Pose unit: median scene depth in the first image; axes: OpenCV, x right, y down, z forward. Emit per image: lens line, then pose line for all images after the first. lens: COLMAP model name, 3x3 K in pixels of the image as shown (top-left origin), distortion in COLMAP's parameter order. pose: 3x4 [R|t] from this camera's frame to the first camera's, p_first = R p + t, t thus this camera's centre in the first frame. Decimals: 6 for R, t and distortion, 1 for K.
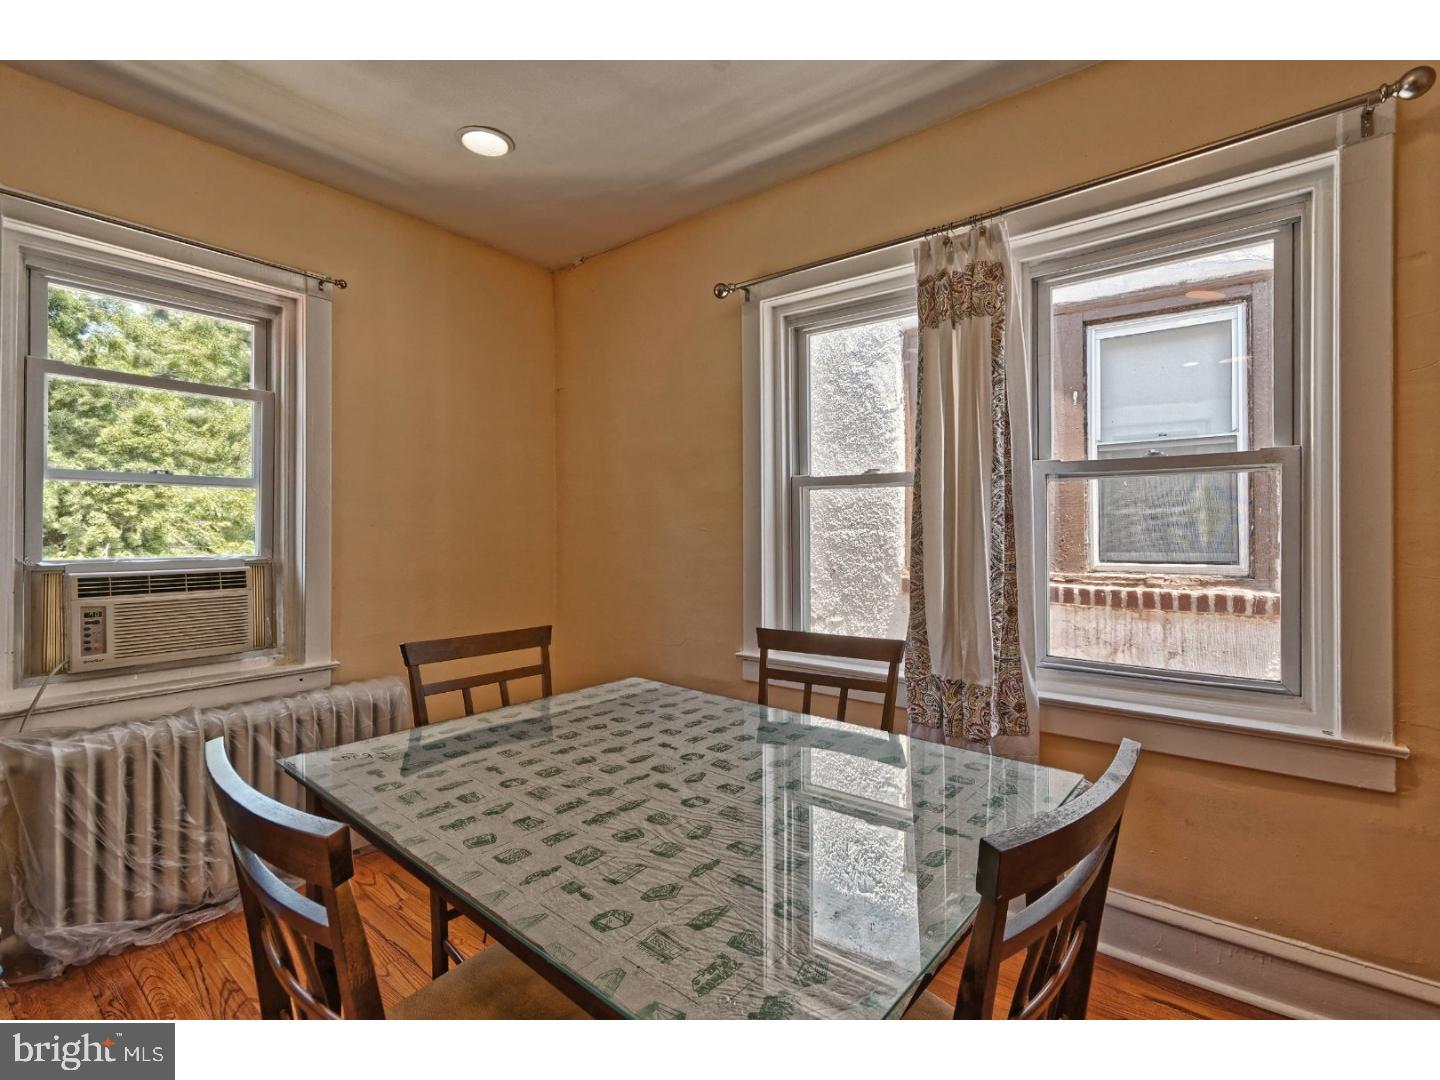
lens RADIAL K [[652.1, 0, 720.9], [0, 652.1, 529.7], [0, 0, 1]] dist [0.002610, 0.004809]
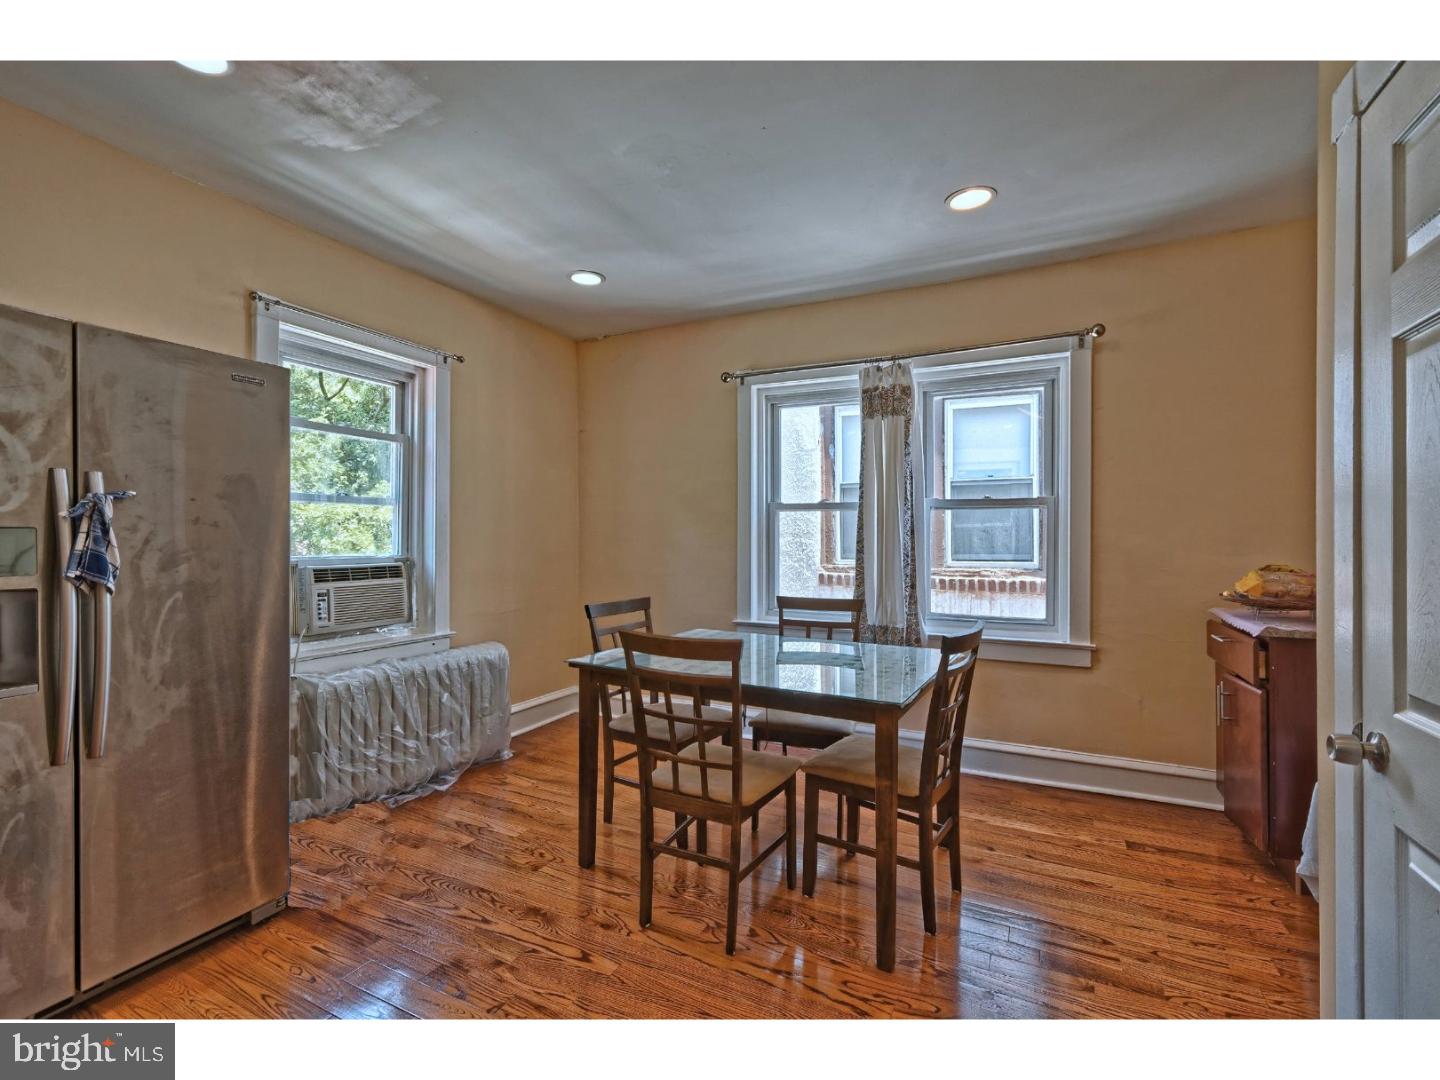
lens RADIAL K [[652.1, 0, 712.6], [0, 652.1, 541.5], [0, 0, 1]] dist [0.002610, 0.004809]
pose [[0.980760, 0.004133, 0.195175, -0.347436], [-0.005418, 0.999967, 0.006051, -0.000696], [-0.195144, -0.006992, 0.980750, -0.497646]]
